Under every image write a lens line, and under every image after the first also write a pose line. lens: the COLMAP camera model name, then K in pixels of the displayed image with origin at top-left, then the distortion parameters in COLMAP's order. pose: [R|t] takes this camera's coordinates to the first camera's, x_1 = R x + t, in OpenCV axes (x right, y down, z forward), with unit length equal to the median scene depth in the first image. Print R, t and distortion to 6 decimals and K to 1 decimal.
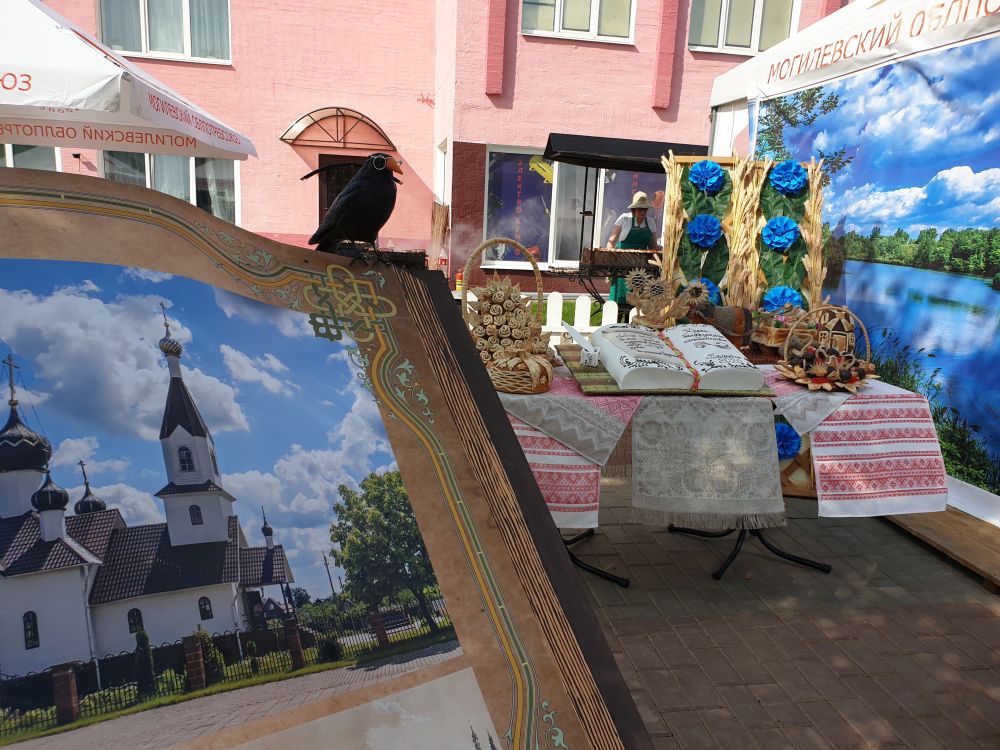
lens RADIAL K [[738.3, 0, 500.0], [0, 738.3, 375.0], [0, 0, 1]] dist [-0.004518, -0.007462]
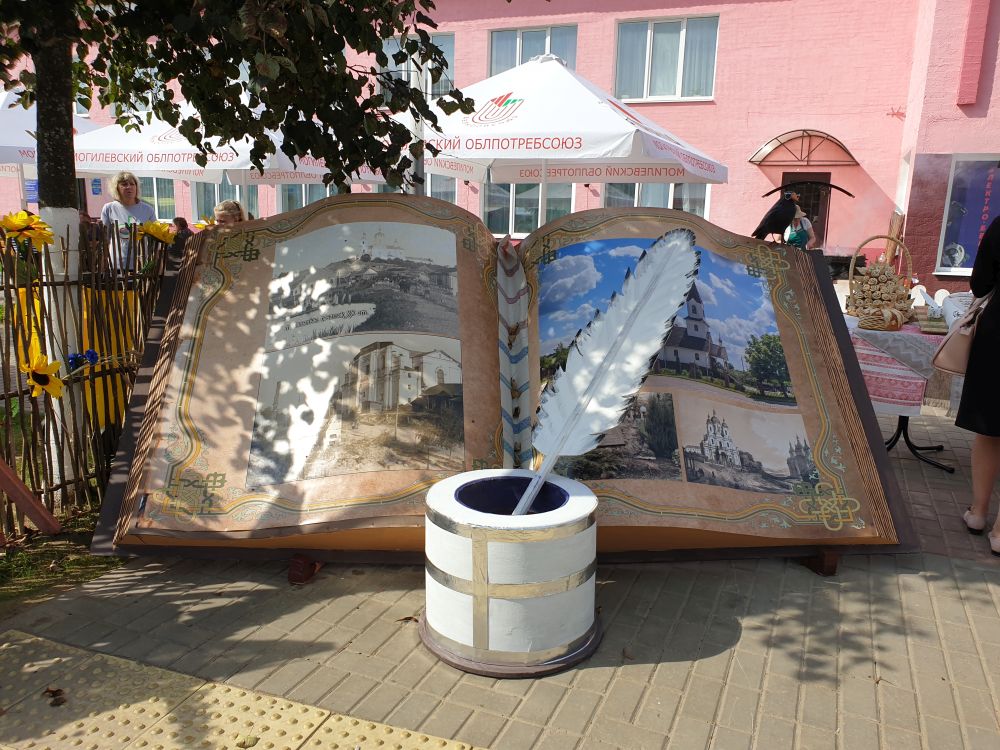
lens RADIAL K [[784.2, 0, 500.0], [0, 784.2, 375.0], [0, 0, 1]] dist [0.010645, 0.008959]
pose [[0.836634, 0.084046, -0.541276, 0.403059], [-0.100787, 0.994907, -0.001301, 0.302869], [0.538410, 0.055642, 0.840844, -1.291403]]
